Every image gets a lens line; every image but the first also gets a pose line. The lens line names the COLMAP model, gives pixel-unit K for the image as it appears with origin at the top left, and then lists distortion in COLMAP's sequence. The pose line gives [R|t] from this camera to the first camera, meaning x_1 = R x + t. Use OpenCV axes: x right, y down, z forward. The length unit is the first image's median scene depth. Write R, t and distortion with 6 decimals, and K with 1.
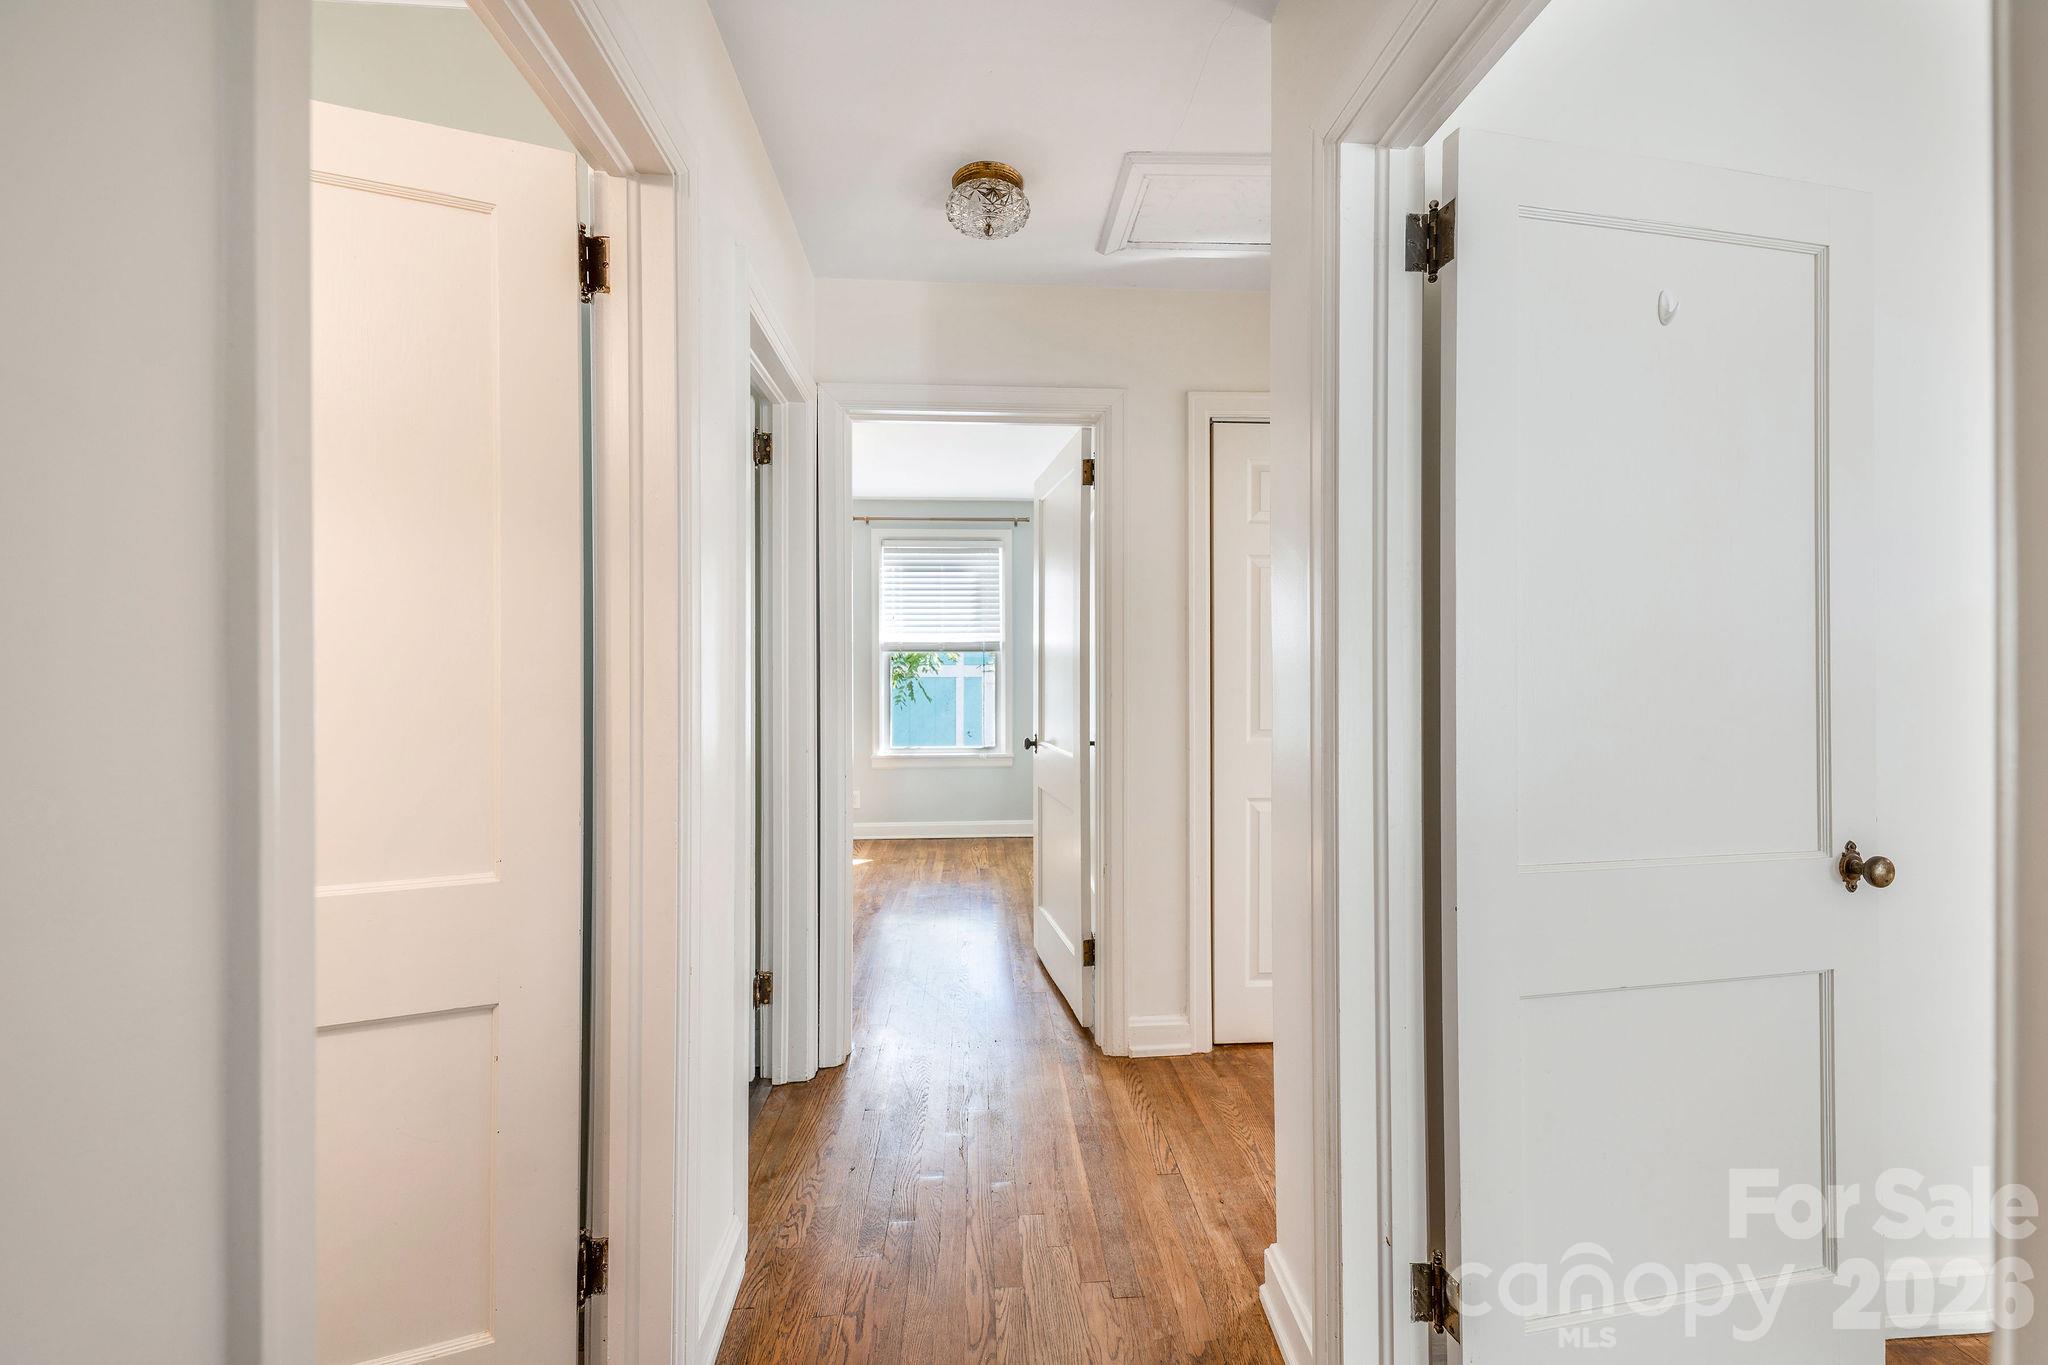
lens RADIAL K [[841.6, 0, 1023.8], [0, 841.6, 649.8], [0, 0, 1]] dist [0.000198, -0.000008]
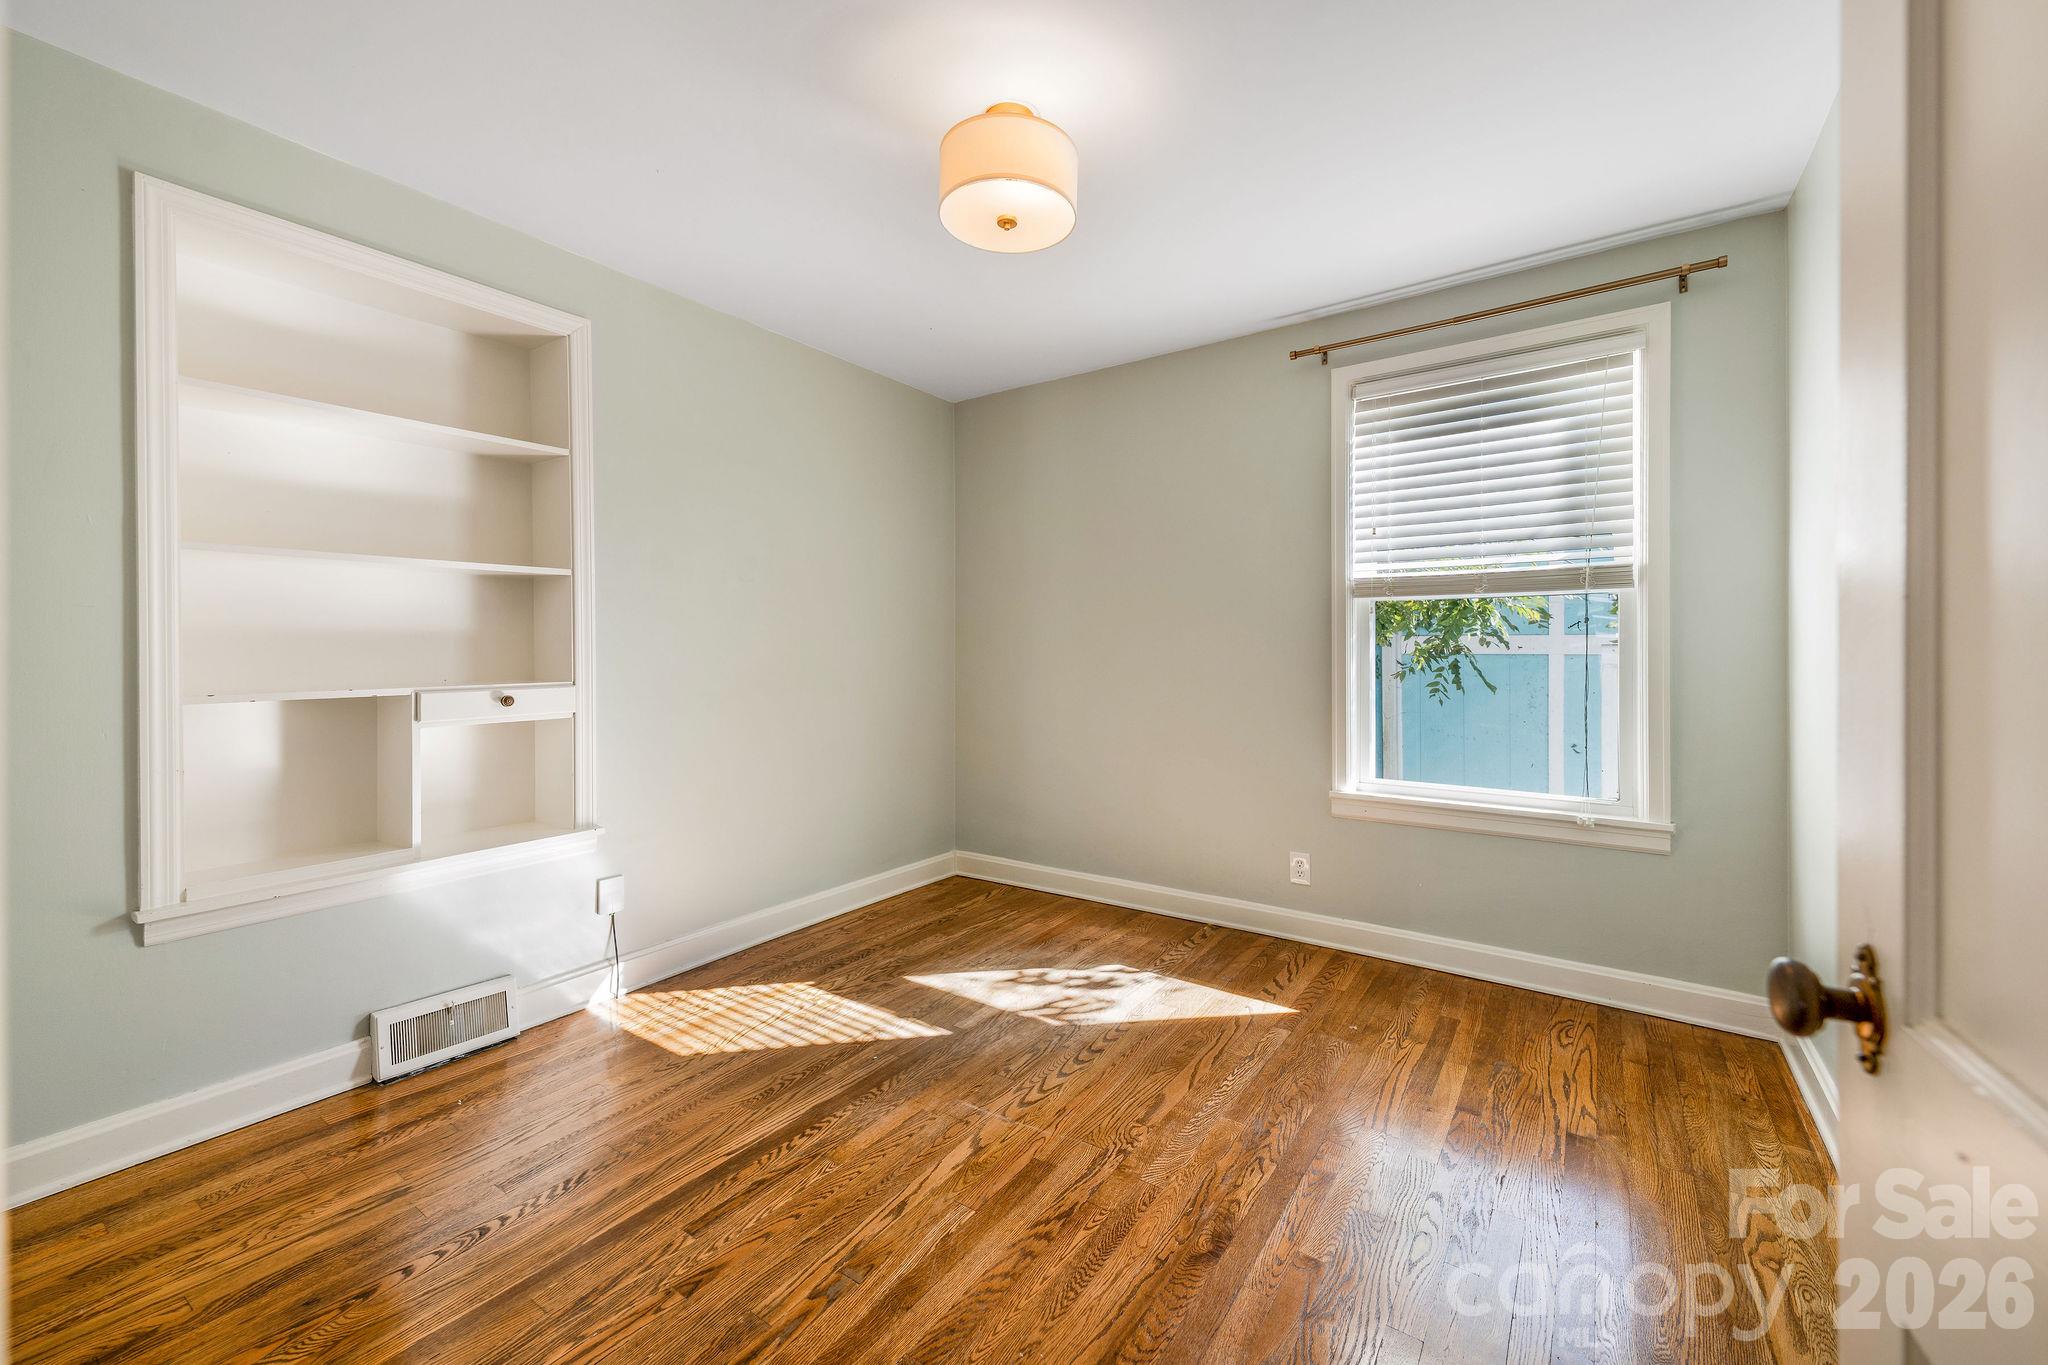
lens RADIAL K [[791.6, 0, 1015.8], [0, 791.6, 636.3], [0, 0, 1]] dist [0.000849, 0.000036]
pose [[0.768225, 0.000946, -0.640180, -0.011801], [0.002574, 0.999986, 0.004568, 0.023617], [0.640175, -0.005157, 0.768212, 0.481423]]
